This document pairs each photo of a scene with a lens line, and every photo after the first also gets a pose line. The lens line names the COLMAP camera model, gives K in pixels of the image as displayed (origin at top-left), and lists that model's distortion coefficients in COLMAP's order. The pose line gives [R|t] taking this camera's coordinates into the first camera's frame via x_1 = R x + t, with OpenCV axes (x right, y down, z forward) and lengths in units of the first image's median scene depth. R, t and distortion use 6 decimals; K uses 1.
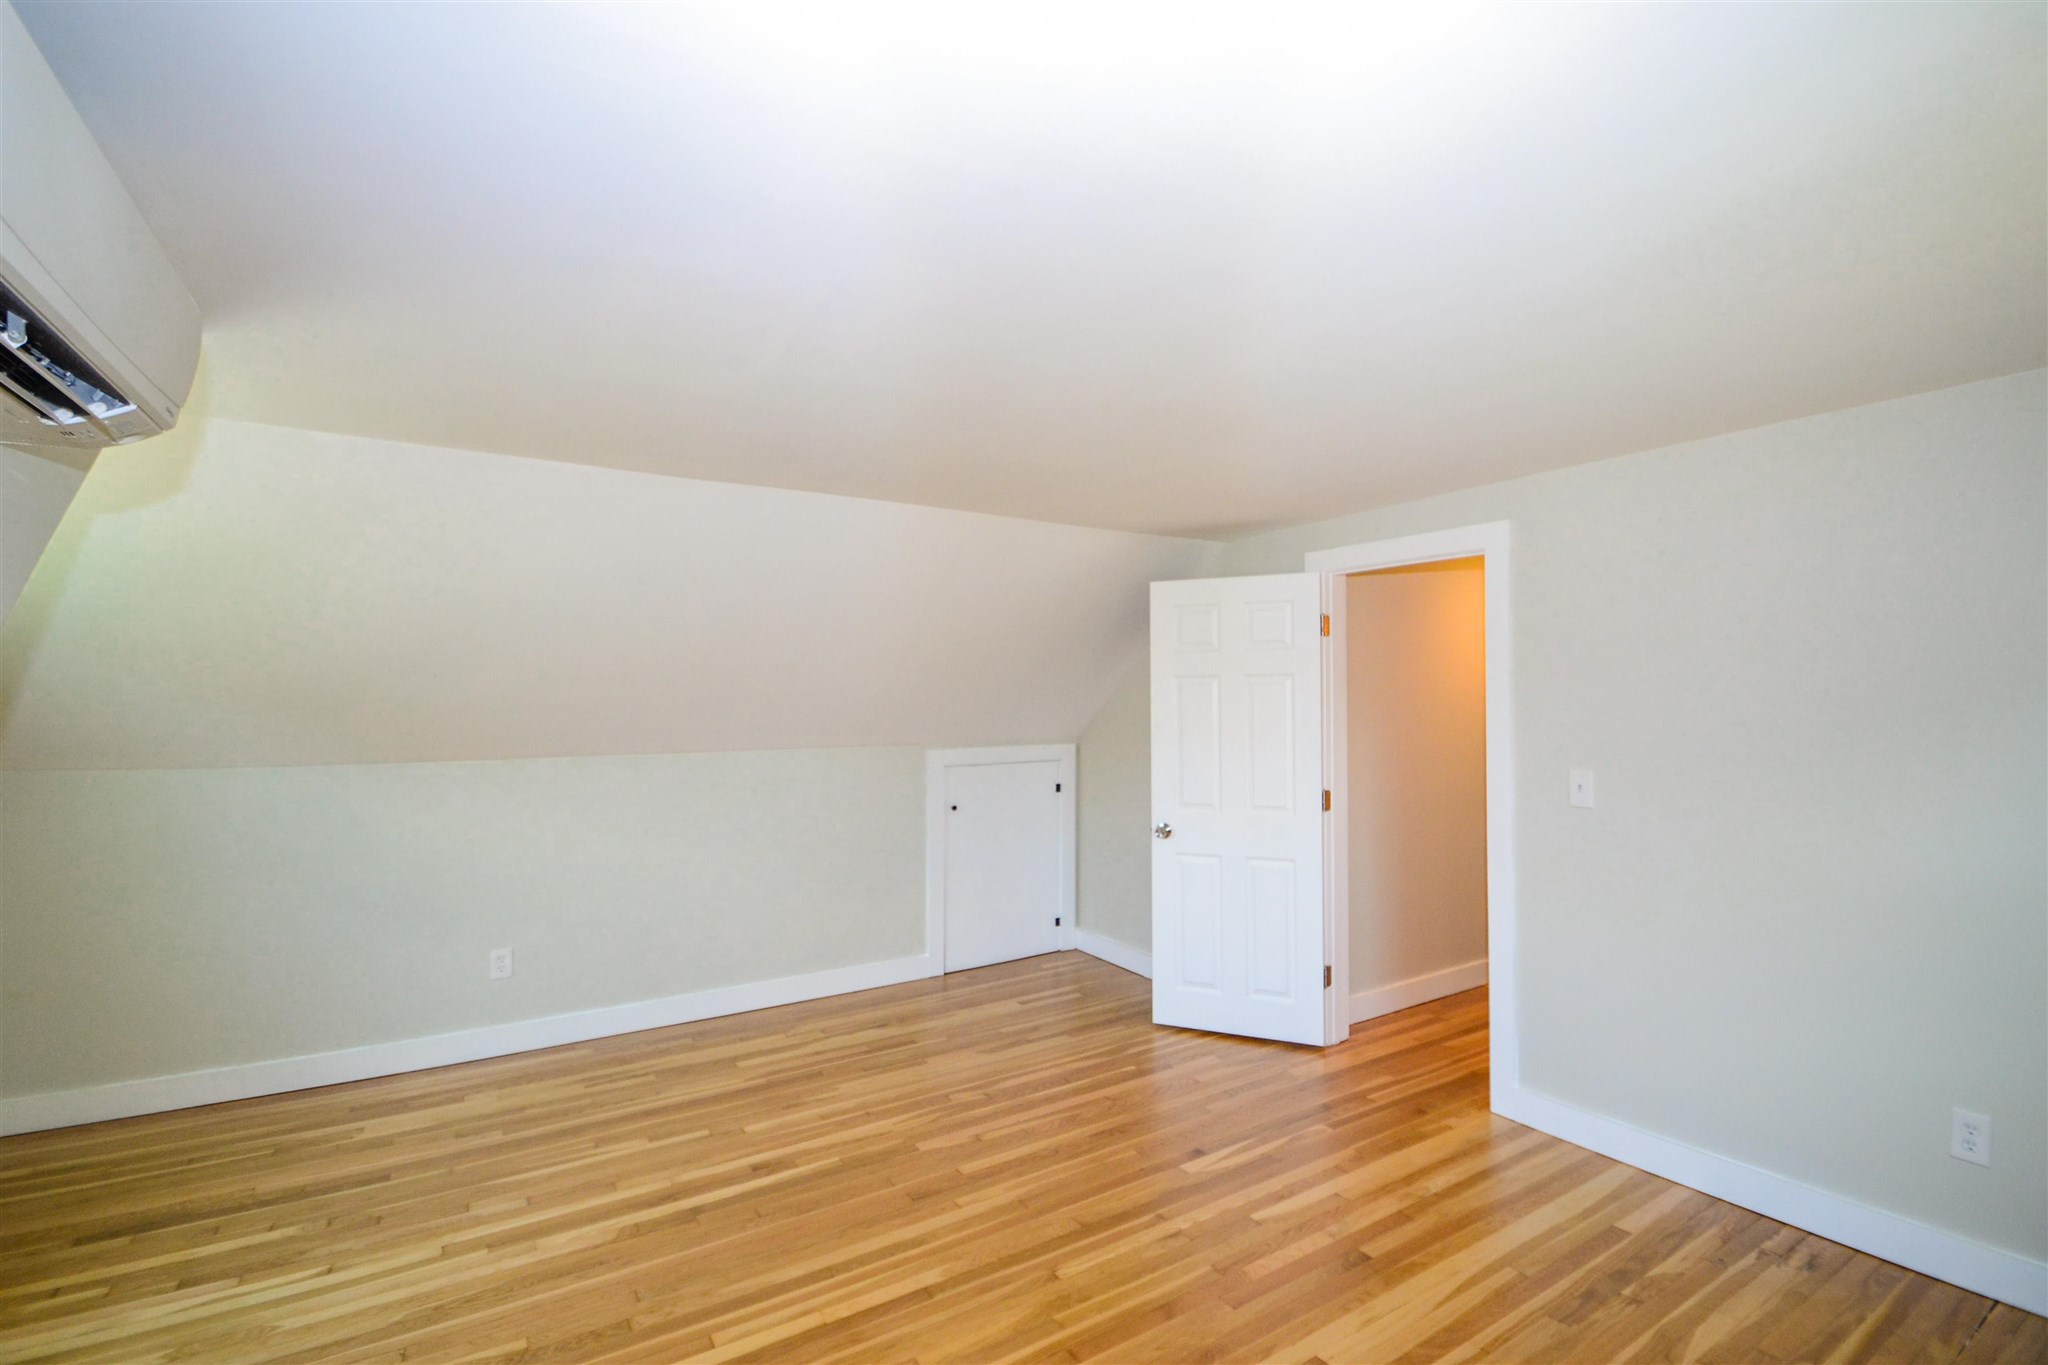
lens RADIAL K [[953.6, 0, 1098.6], [0, 953.6, 692.2], [0, 0, 1]] dist [0.015850, -0.017767]
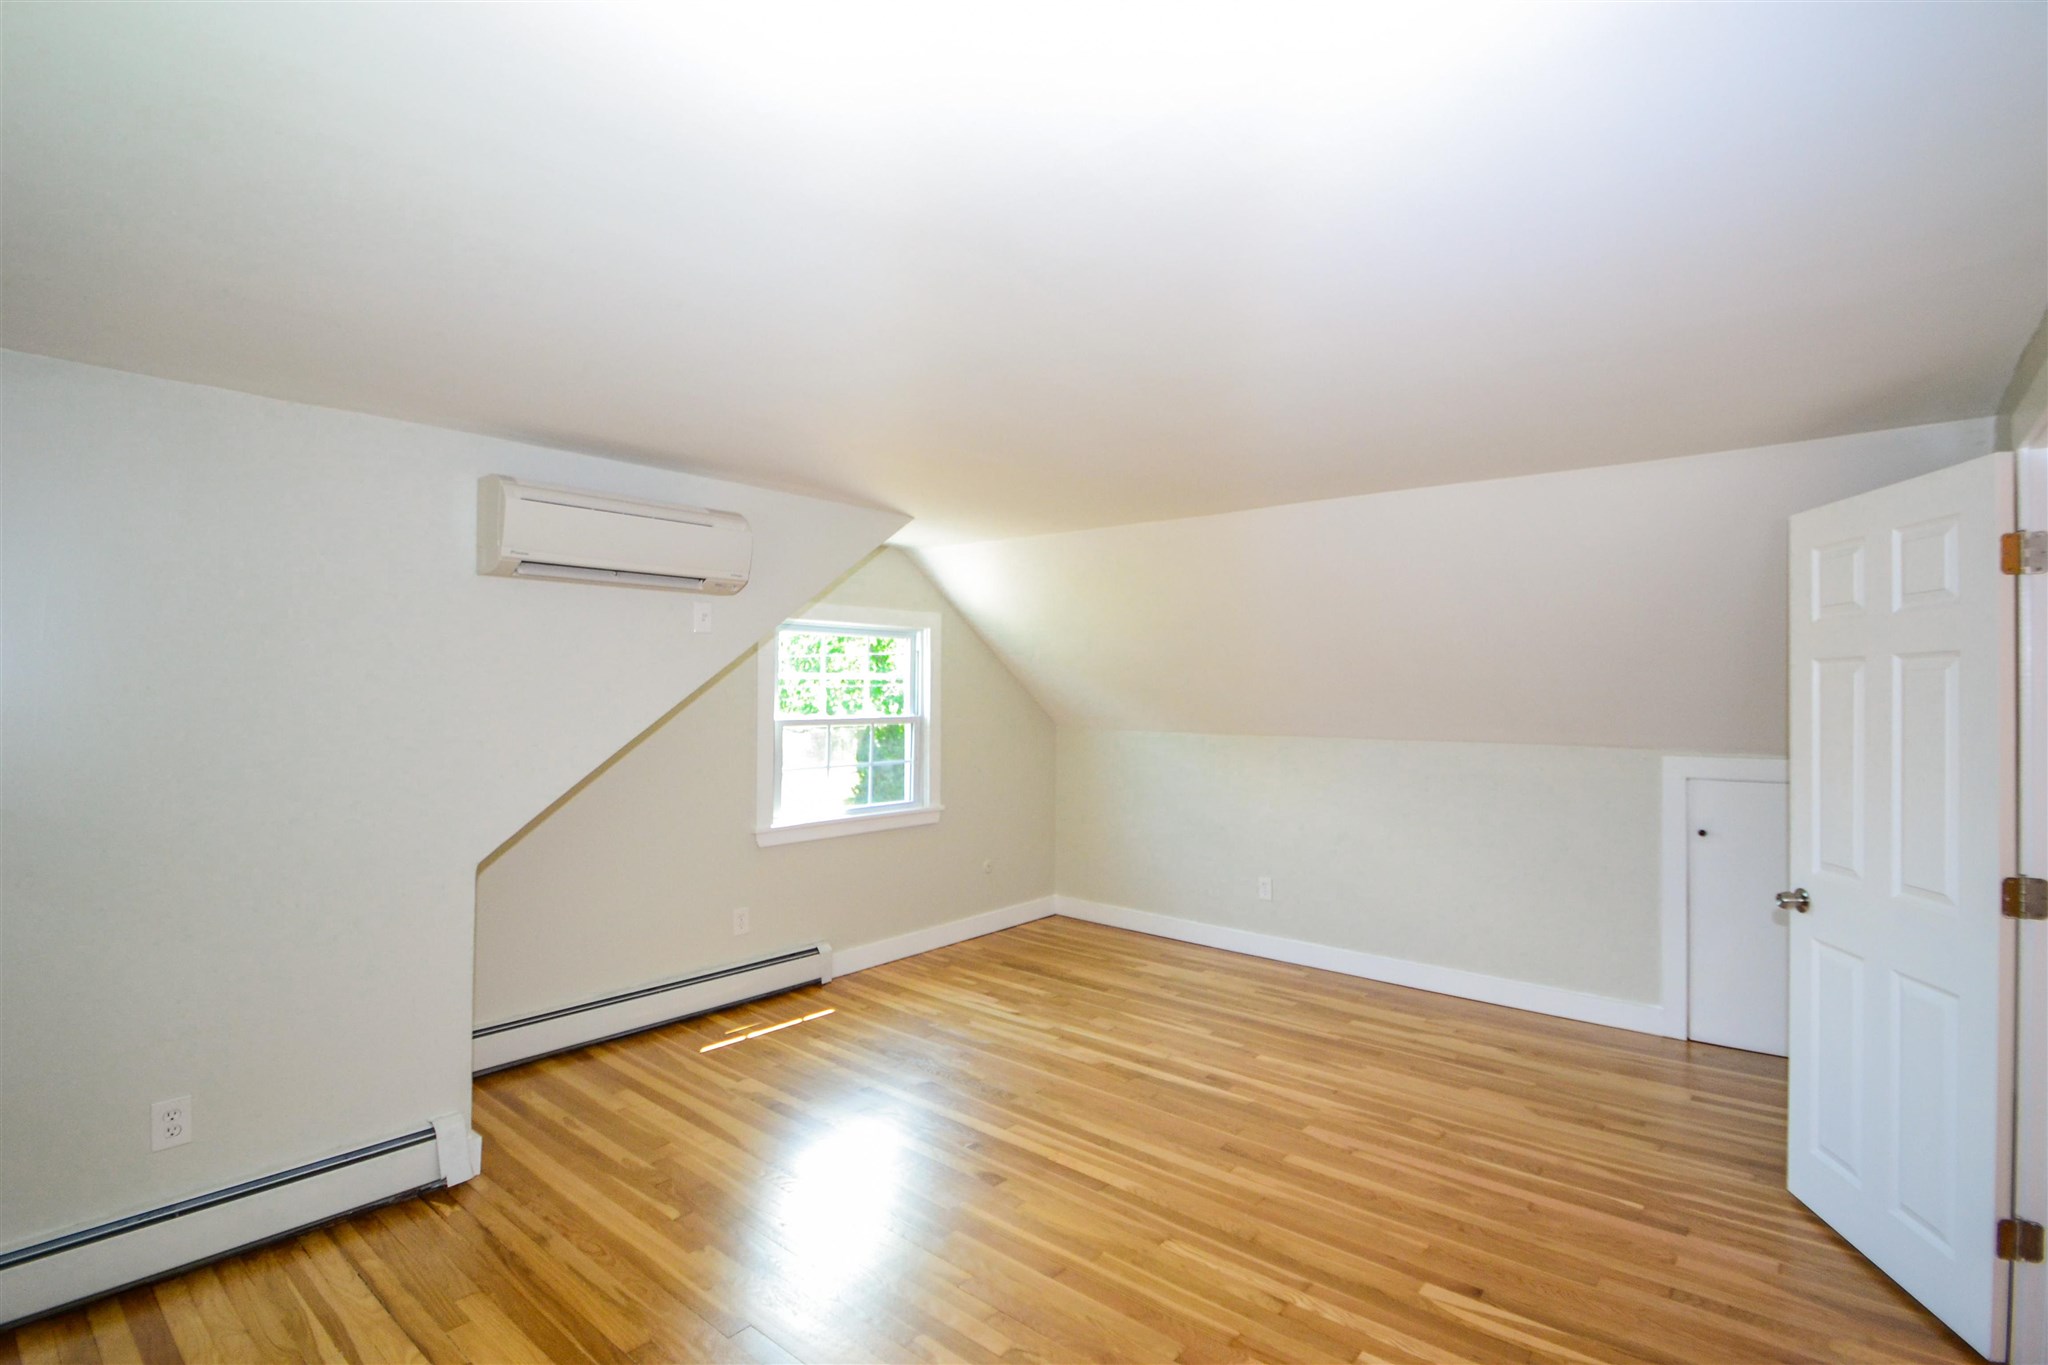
lens RADIAL K [[953.6, 0, 1098.6], [0, 953.6, 692.2], [0, 0, 1]] dist [0.015850, -0.017767]
pose [[0.300171, 0.006766, -0.953861, 0.687591], [0.001870, 0.999969, 0.007682, -0.000686], [0.953884, -0.004090, 0.300149, 0.458316]]
